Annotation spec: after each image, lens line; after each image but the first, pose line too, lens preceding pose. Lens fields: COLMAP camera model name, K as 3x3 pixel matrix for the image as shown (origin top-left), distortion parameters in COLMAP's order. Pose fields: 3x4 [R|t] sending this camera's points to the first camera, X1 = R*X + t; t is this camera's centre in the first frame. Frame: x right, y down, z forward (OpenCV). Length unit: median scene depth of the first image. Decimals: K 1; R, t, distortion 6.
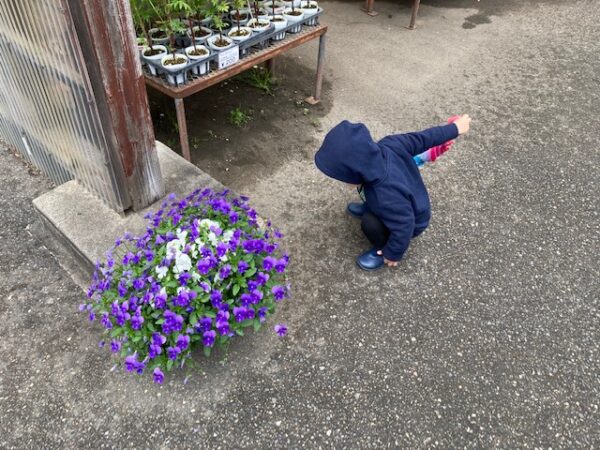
lens RADIAL K [[488.2, 0, 299.7], [0, 488.2, 225.5], [0, 0, 1]] dist [0.004536, 0.001876]
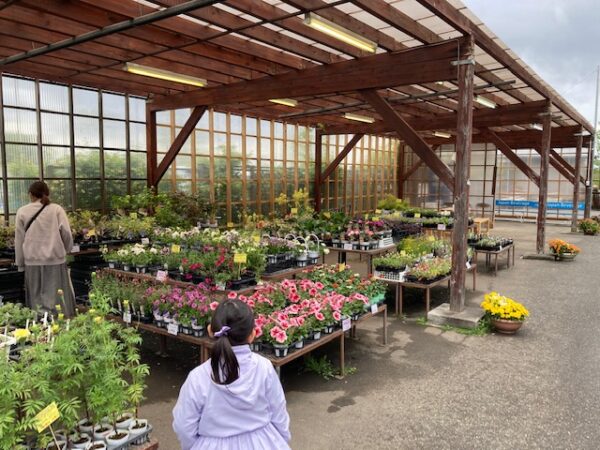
lens RADIAL K [[488.2, 0, 300.0], [0, 488.2, 224.8], [0, 0, 1]] dist [0.004536, 0.001876]
pose [[0.992852, -0.069344, 0.097139, 0.210751], [0.115519, 0.762926, -0.636081, -0.058571], [-0.030002, 0.642756, 0.765483, -0.046201]]
